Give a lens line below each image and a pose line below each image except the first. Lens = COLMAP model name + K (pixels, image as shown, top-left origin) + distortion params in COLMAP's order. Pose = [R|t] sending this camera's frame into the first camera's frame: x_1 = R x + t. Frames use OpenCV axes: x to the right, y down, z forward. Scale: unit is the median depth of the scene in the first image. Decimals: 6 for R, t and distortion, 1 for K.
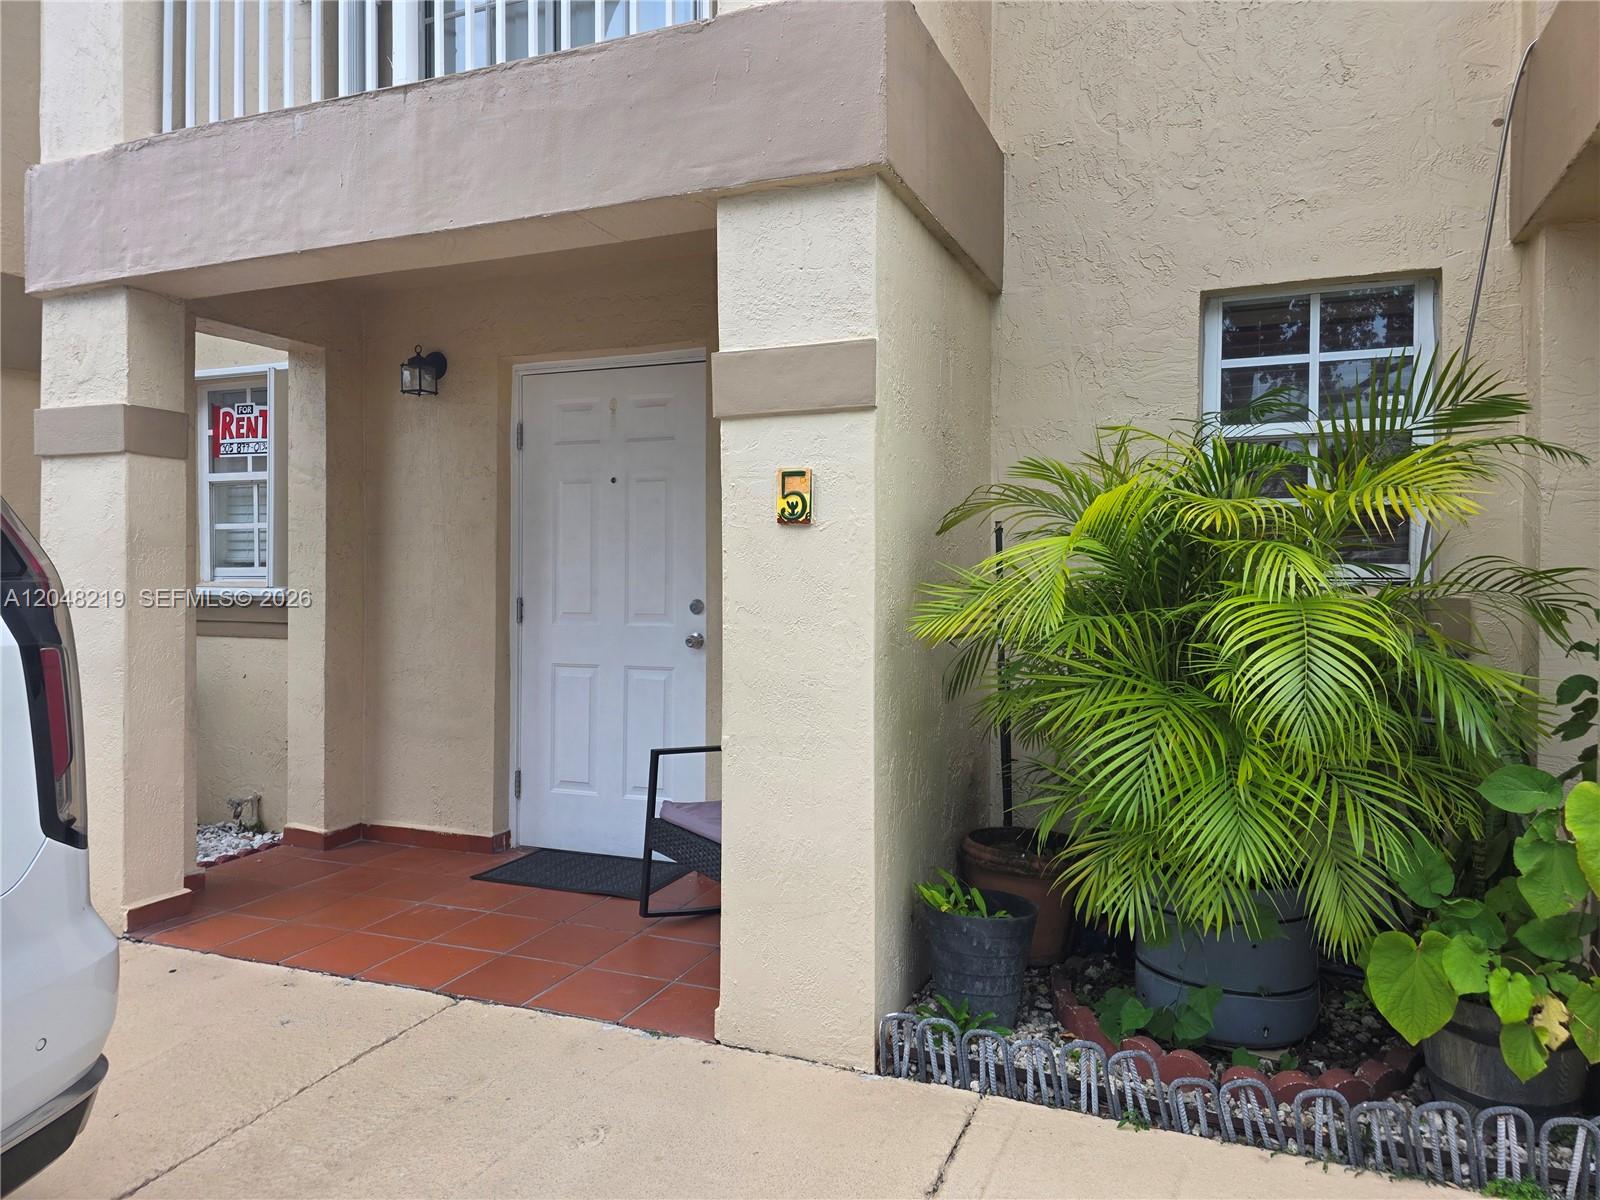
lens RADIAL K [[1071.3, 0, 804.2], [0, 1071.3, 568.5], [0, 0, 1]] dist [0.078789, -0.082897]
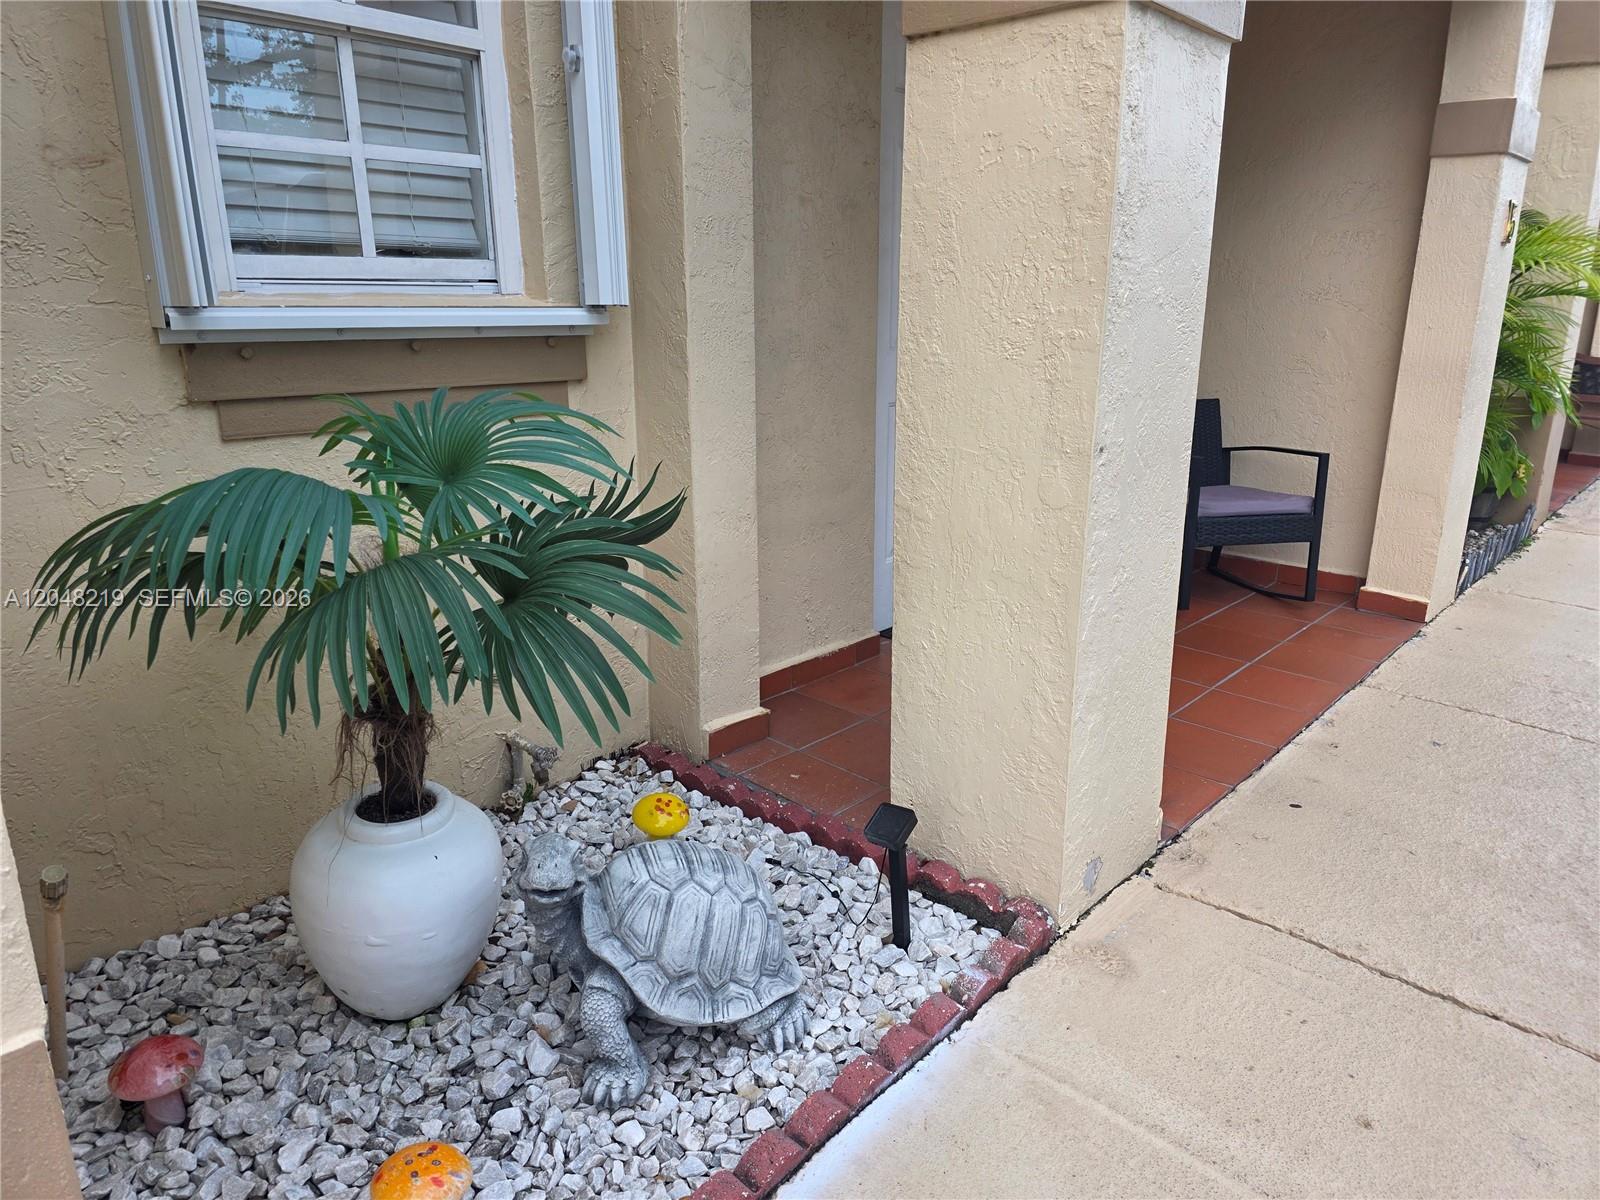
lens RADIAL K [[1071.3, 0, 810.9], [0, 1071.3, 593.3], [0, 0, 1]] dist [0.078789, -0.082897]
pose [[0.326922, -0.259103, 0.908839, -0.975543], [-0.011407, 0.960530, 0.277943, 0.005292], [-0.944982, -0.101233, 0.311063, 0.786579]]
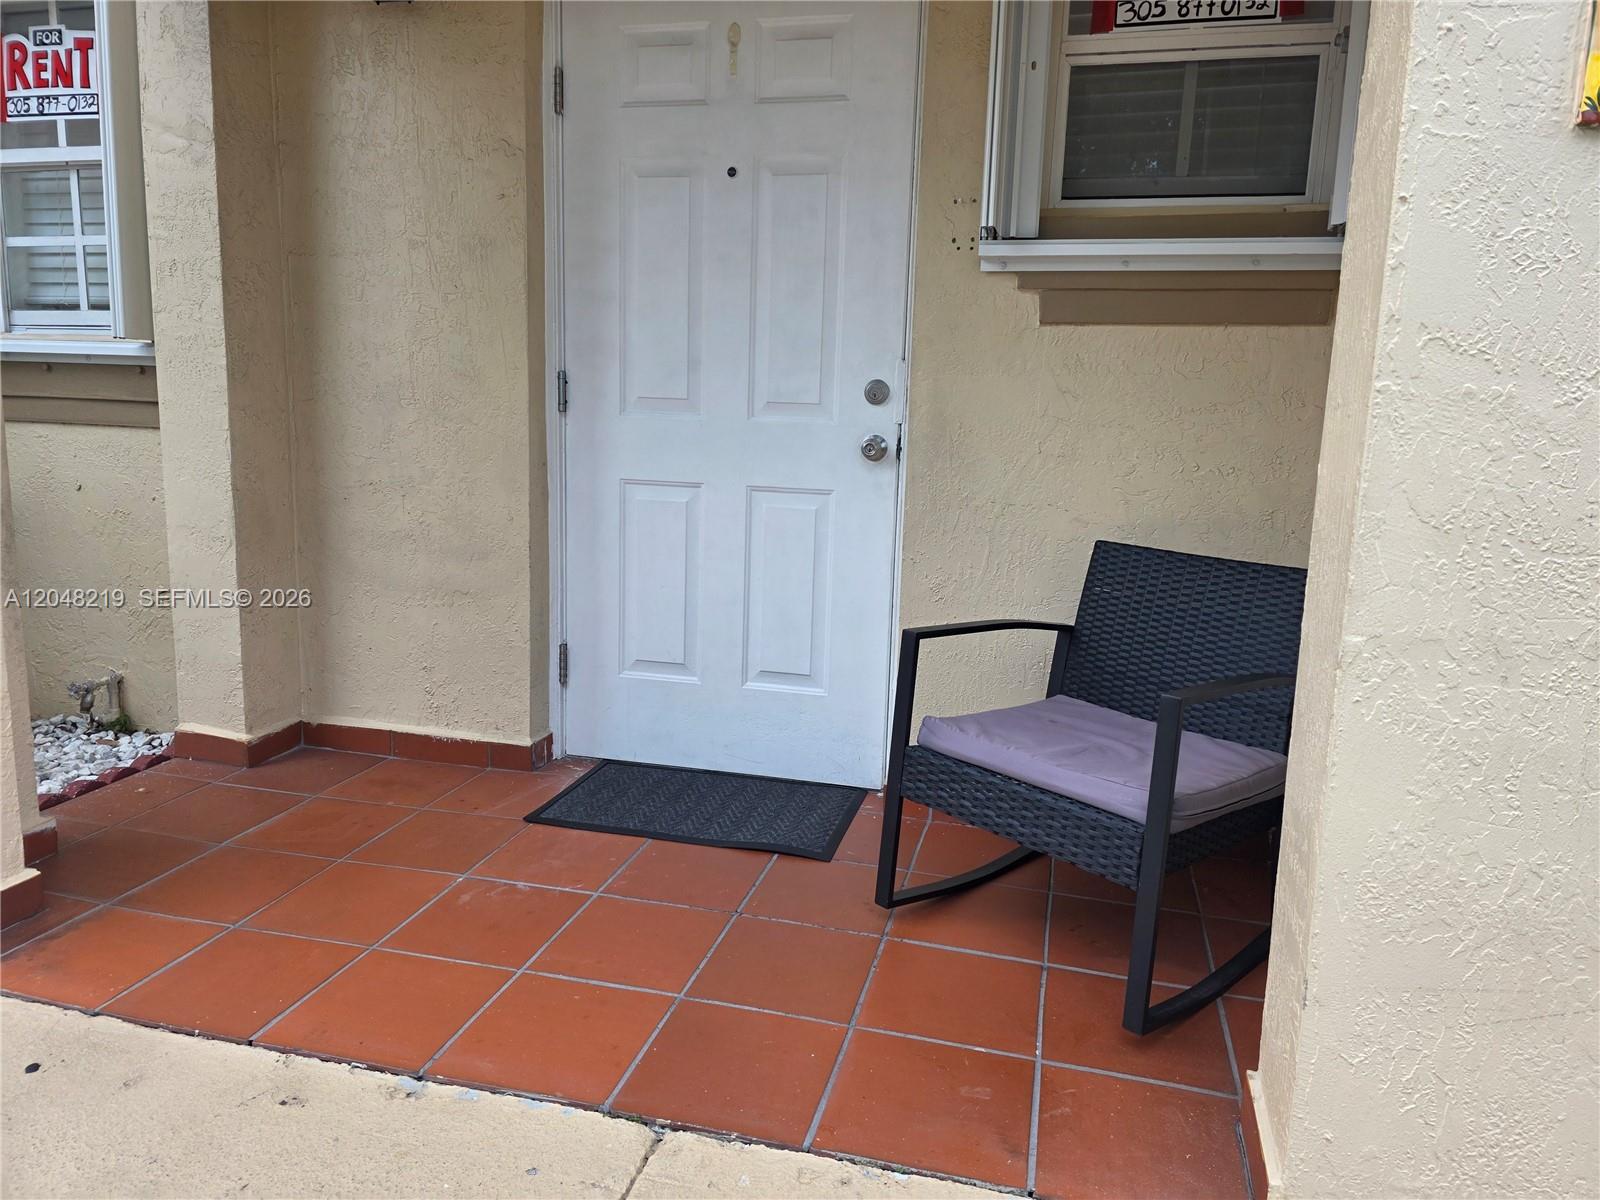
lens RADIAL K [[1071.3, 0, 795.2], [0, 1071.3, 573.1], [0, 0, 1]] dist [0.078789, -0.082897]
pose [[0.989398, 0.006718, 0.145076, -0.220720], [-0.029862, 0.986995, 0.157951, 0.040018], [-0.142128, -0.160609, 0.976731, 0.359505]]
